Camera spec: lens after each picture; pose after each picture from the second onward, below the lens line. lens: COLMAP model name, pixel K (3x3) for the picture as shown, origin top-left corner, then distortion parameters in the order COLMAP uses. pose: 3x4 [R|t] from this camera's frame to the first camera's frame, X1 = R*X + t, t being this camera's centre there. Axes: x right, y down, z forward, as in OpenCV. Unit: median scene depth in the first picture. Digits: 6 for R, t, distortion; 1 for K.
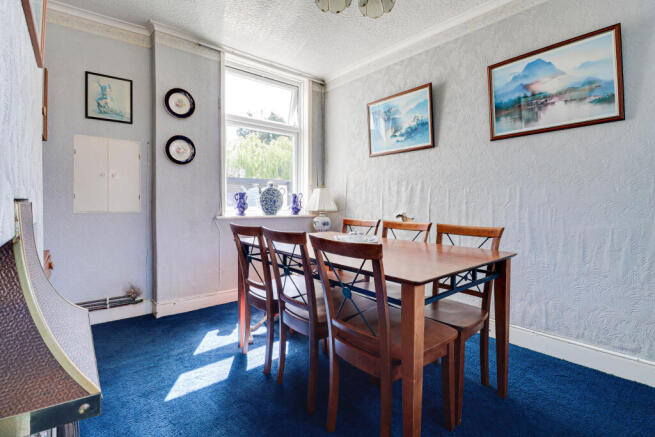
lens RADIAL K [[309.8, 0, 325.4], [0, 309.8, 201.9], [0, 0, 1]] dist [-0.008243, -0.006079]
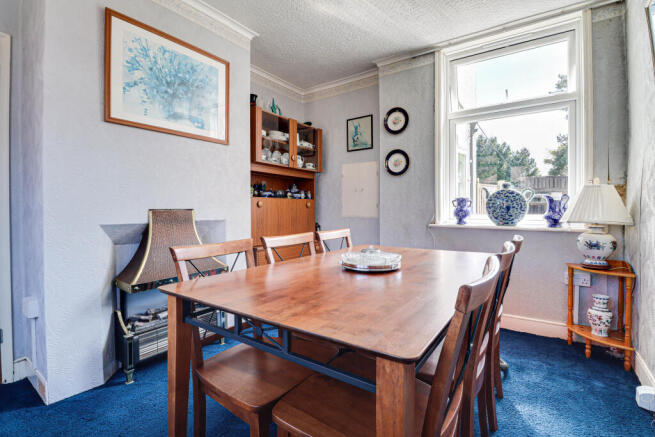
lens RADIAL K [[309.8, 0, 327.6], [0, 309.8, 213.5], [0, 0, 1]] dist [-0.008243, -0.006079]
pose [[0.252964, 0.011333, -0.967409, 0.511380], [0.003471, 0.999914, 0.012622, 0.001639], [0.967469, -0.006551, 0.252903, 0.435700]]
